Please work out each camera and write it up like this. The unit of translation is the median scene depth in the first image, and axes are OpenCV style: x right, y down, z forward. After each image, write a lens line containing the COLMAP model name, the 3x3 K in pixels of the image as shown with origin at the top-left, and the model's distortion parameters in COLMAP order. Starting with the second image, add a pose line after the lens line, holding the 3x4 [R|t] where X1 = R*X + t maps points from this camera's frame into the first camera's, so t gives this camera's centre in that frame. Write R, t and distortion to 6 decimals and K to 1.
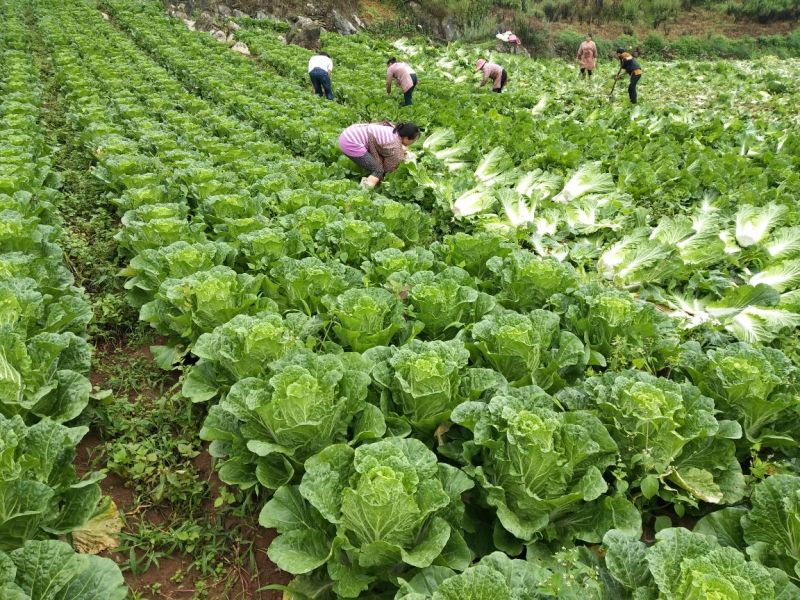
lens RADIAL K [[614.2, 0, 400.0], [0, 614.2, 300.0], [0, 0, 1]] dist [0.082162, -0.105930]
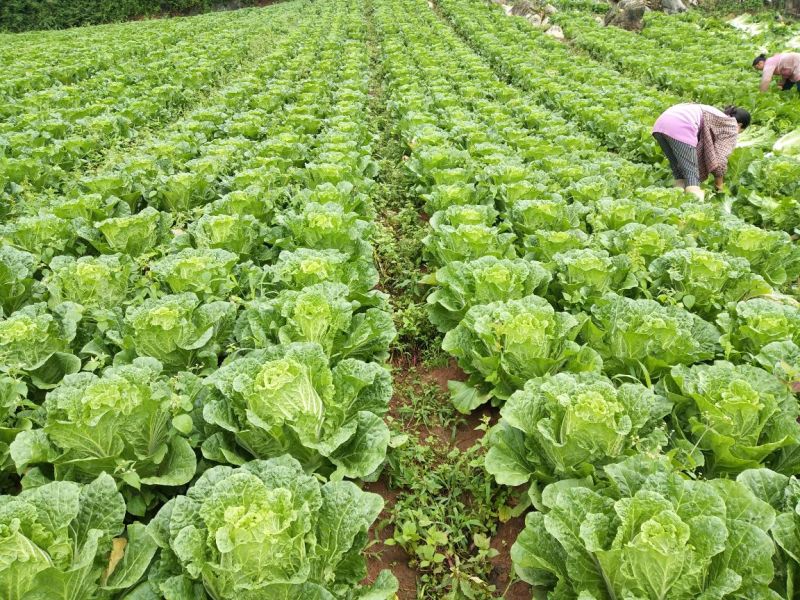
lens RADIAL K [[614.2, 0, 400.0], [0, 614.2, 300.0], [0, 0, 1]] dist [0.082162, -0.105930]
pose [[0.901506, 0.151929, -0.405221, -0.068350], [-0.142611, 0.988343, 0.053287, -0.041207], [0.408593, 0.009750, 0.912664, 0.091790]]
